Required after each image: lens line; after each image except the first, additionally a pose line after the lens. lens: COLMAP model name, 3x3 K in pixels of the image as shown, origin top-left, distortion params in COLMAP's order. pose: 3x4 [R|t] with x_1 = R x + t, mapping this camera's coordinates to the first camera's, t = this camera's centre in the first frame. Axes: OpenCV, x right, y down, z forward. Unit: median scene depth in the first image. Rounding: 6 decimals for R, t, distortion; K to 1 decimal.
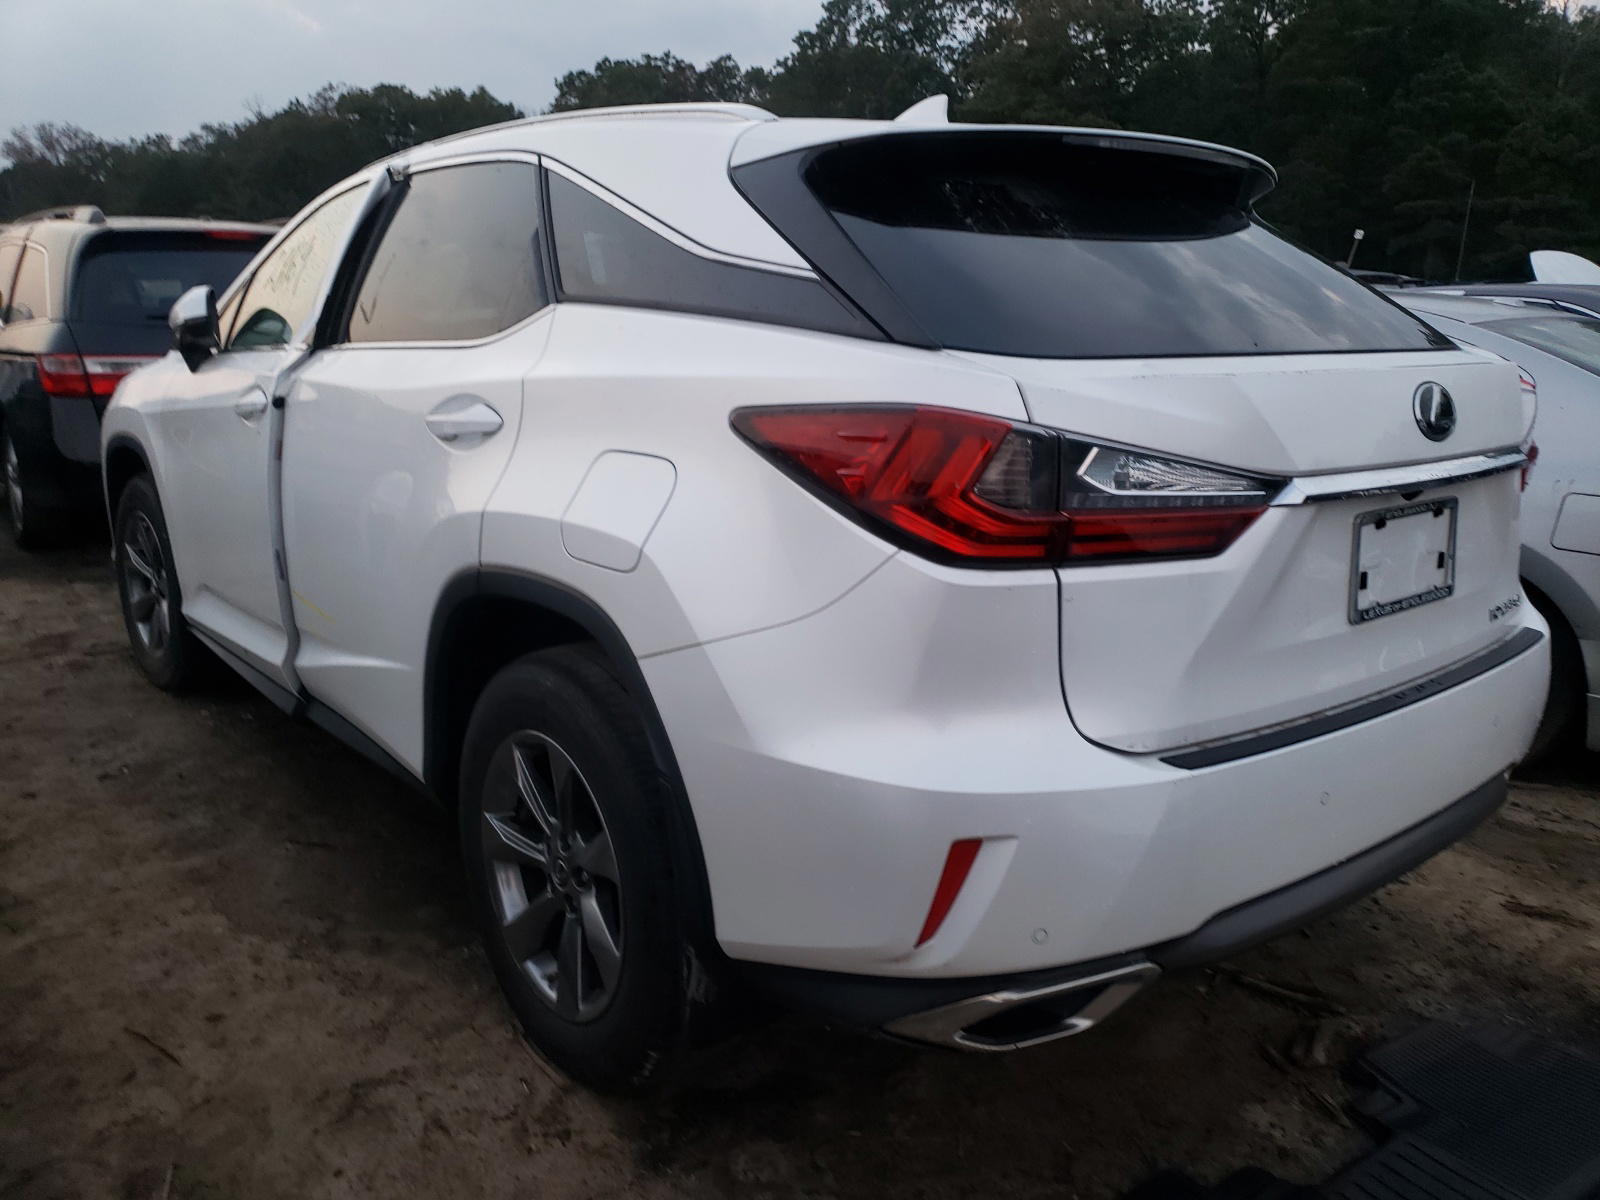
lens RADIAL K [[1217.5, 0, 800.0], [0, 1217.5, 600.0], [0, 0, 1]] dist [-0.006248, -0.002929]
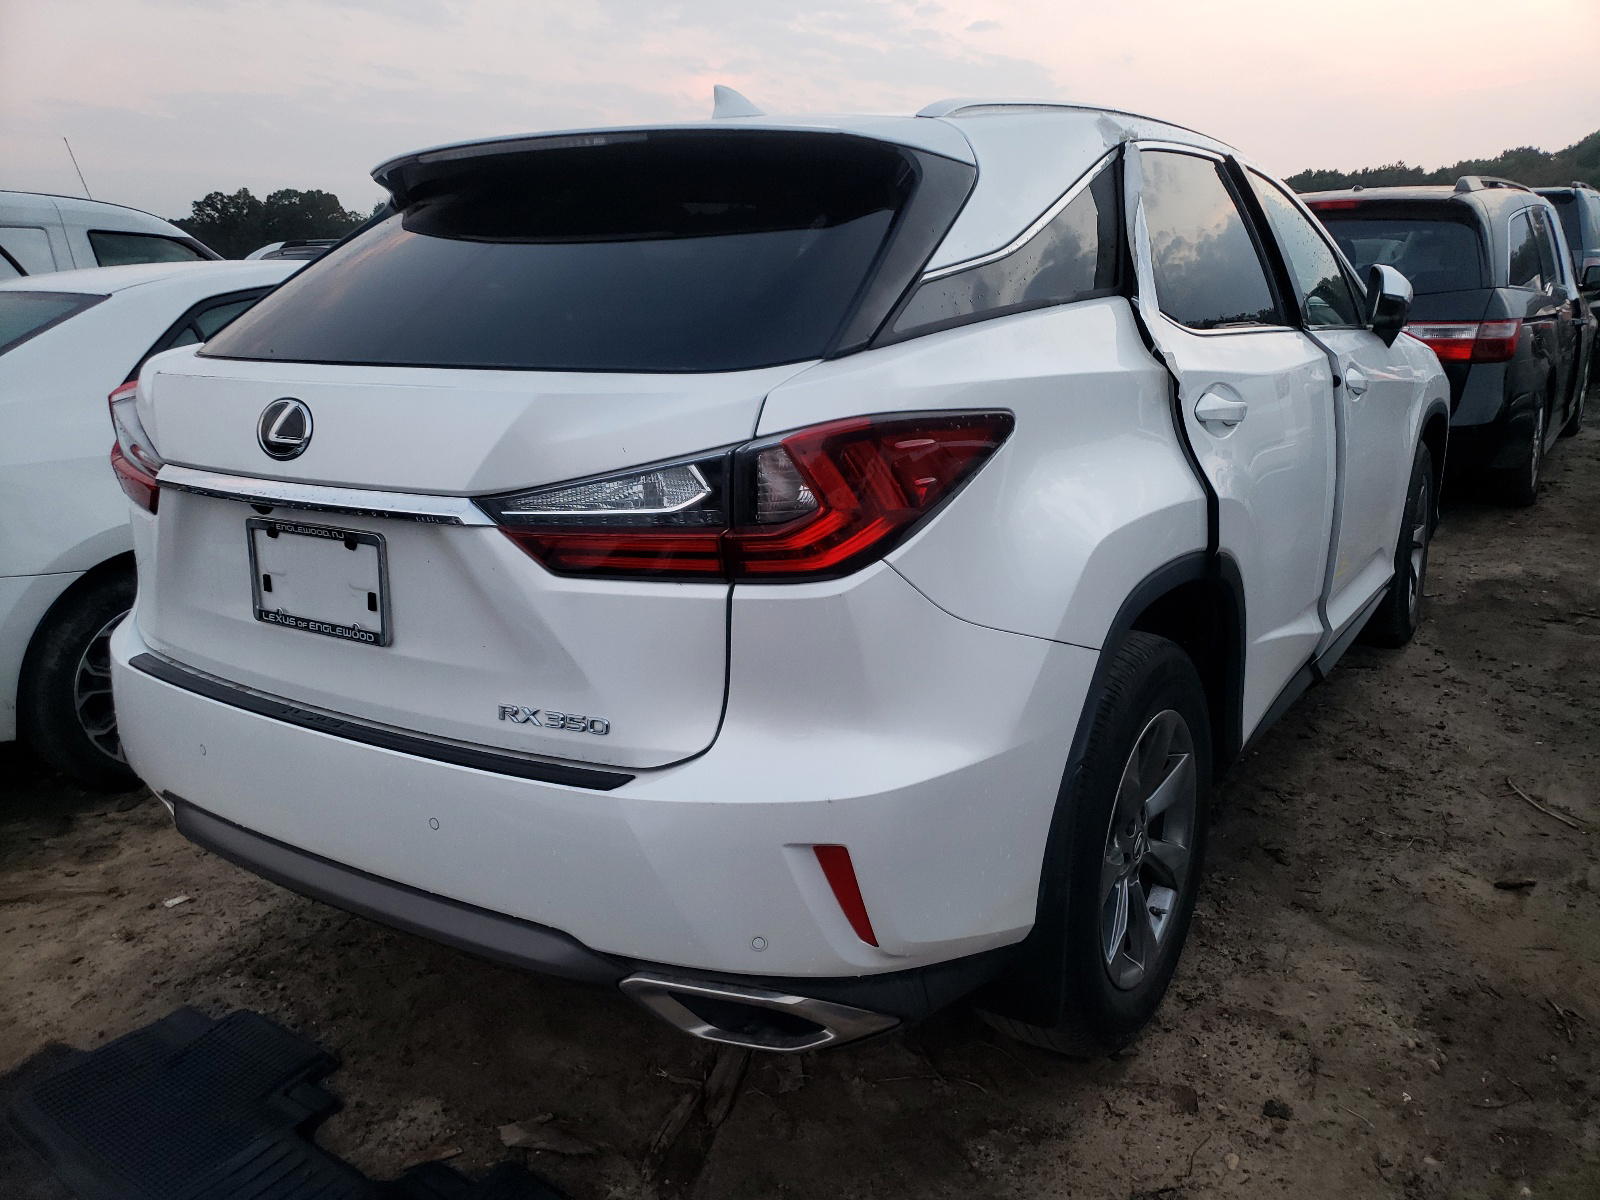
lens RADIAL K [[1177.2, 0, 800.0], [0, 1177.2, 600.0], [0, 0, 1]] dist [0.002661, 0.001261]
pose [[0.312406, 0.228737, -0.921999, 1.477773], [-0.185753, 0.966550, 0.176850, -0.254442], [0.931610, 0.116015, 0.344445, 1.035268]]
